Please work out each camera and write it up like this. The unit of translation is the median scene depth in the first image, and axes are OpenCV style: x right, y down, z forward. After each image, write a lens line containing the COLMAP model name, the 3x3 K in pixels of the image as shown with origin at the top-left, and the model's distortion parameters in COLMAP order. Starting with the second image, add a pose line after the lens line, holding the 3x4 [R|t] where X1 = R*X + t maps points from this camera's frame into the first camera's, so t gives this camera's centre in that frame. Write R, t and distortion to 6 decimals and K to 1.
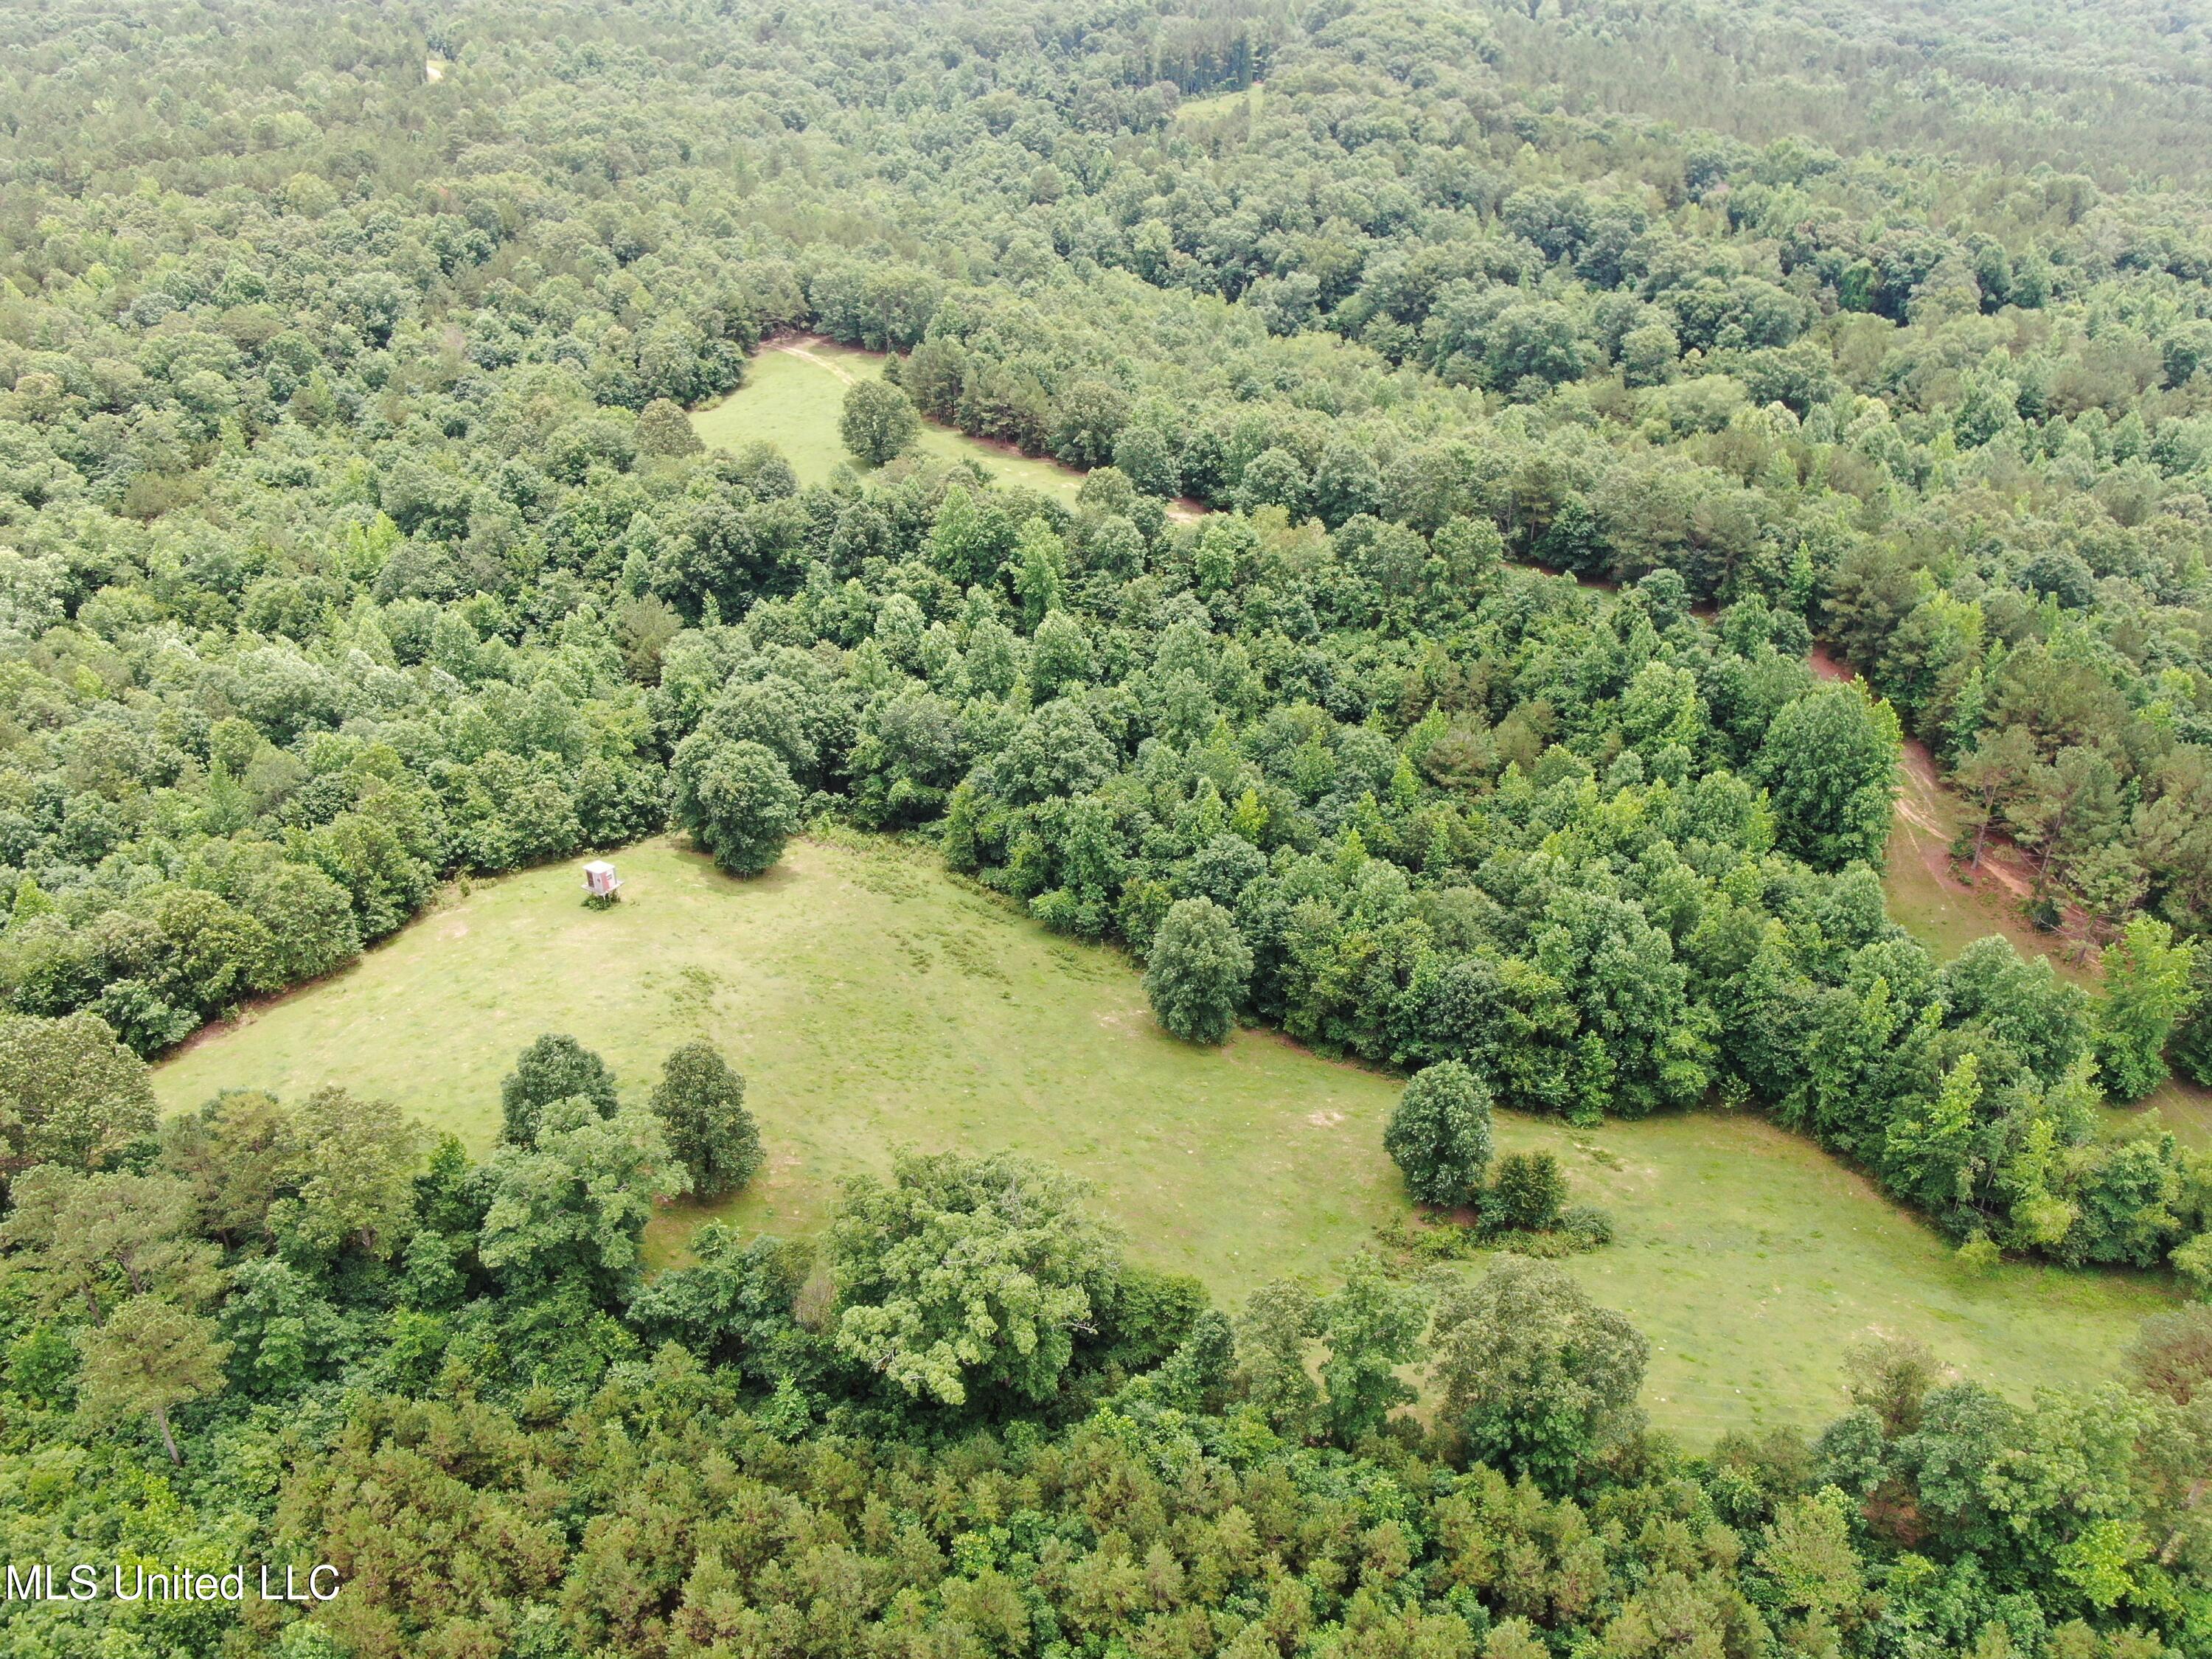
lens RADIAL K [[1746.0, 0, 1106.0], [0, 1746.0, 829.5], [0, 0, 1]] dist [-0.005896, 0.009592]
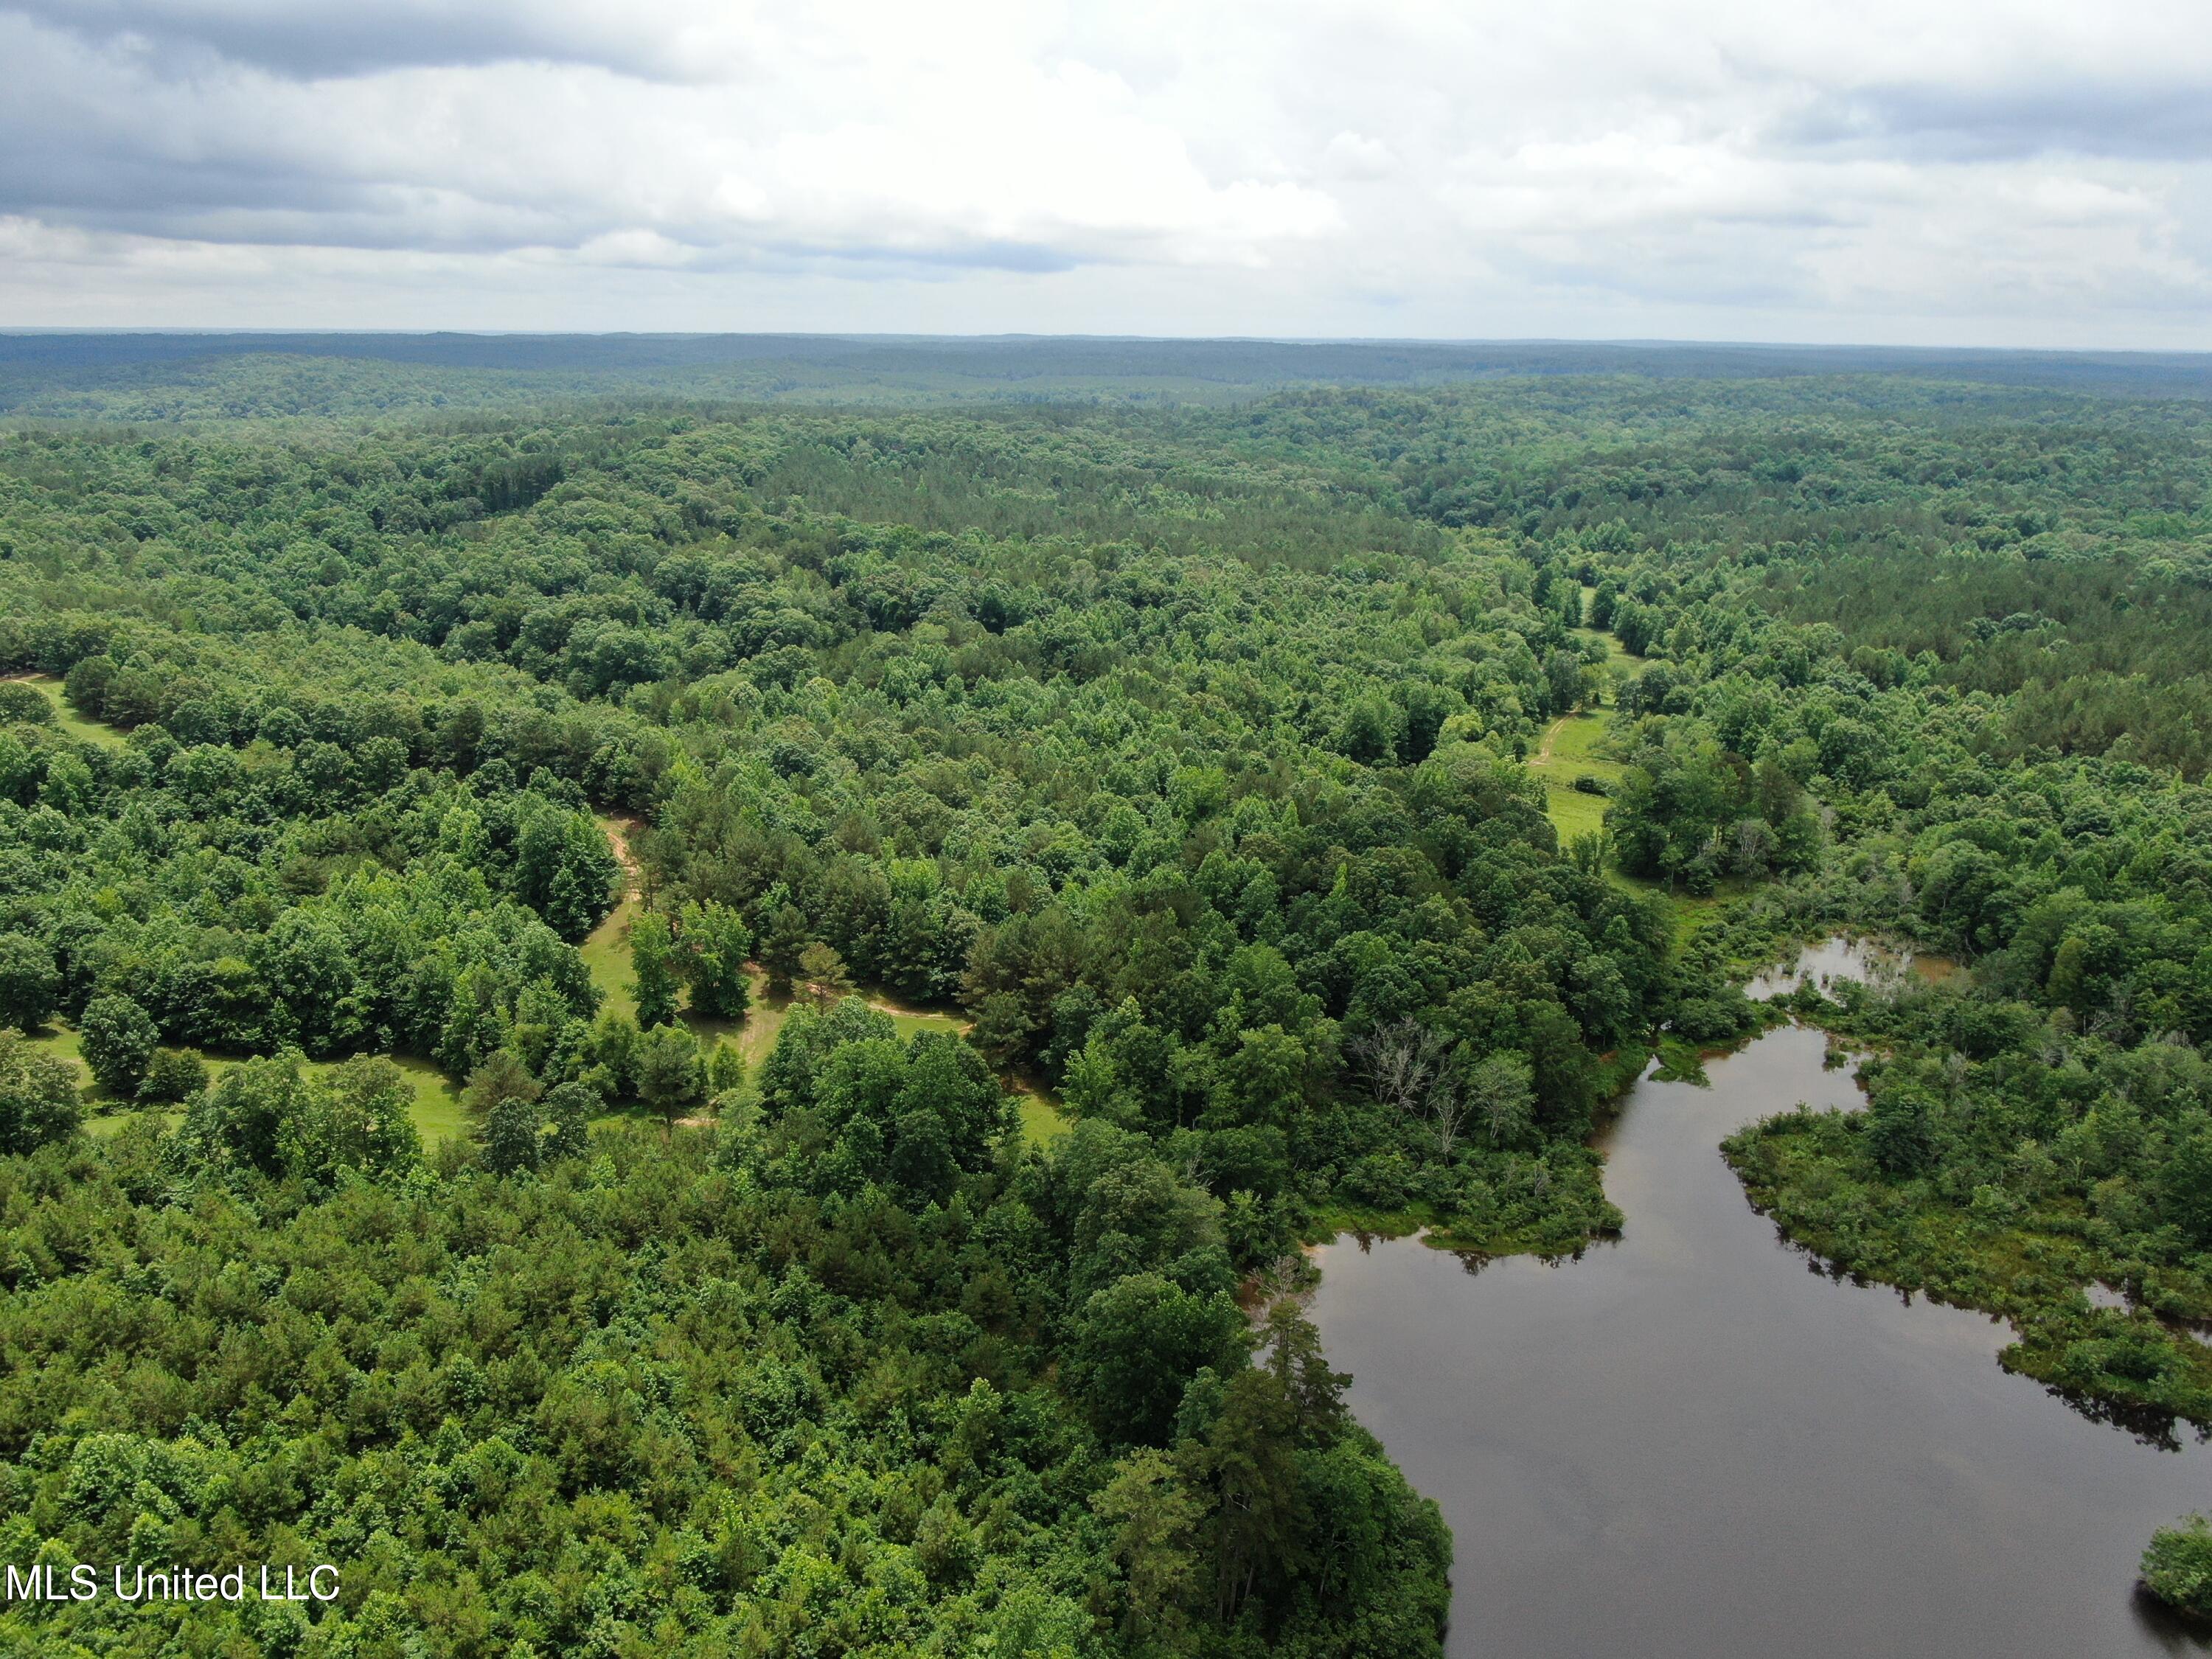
lens RADIAL K [[1746.0, 0, 1106.0], [0, 1746.0, 829.5], [0, 0, 1]] dist [-0.005896, 0.009592]
pose [[0.980291, -0.052523, 0.190448, 0.343025], [0.095213, 0.970273, -0.222498, 0.185619], [-0.173100, 0.236246, 0.956151, -0.326754]]
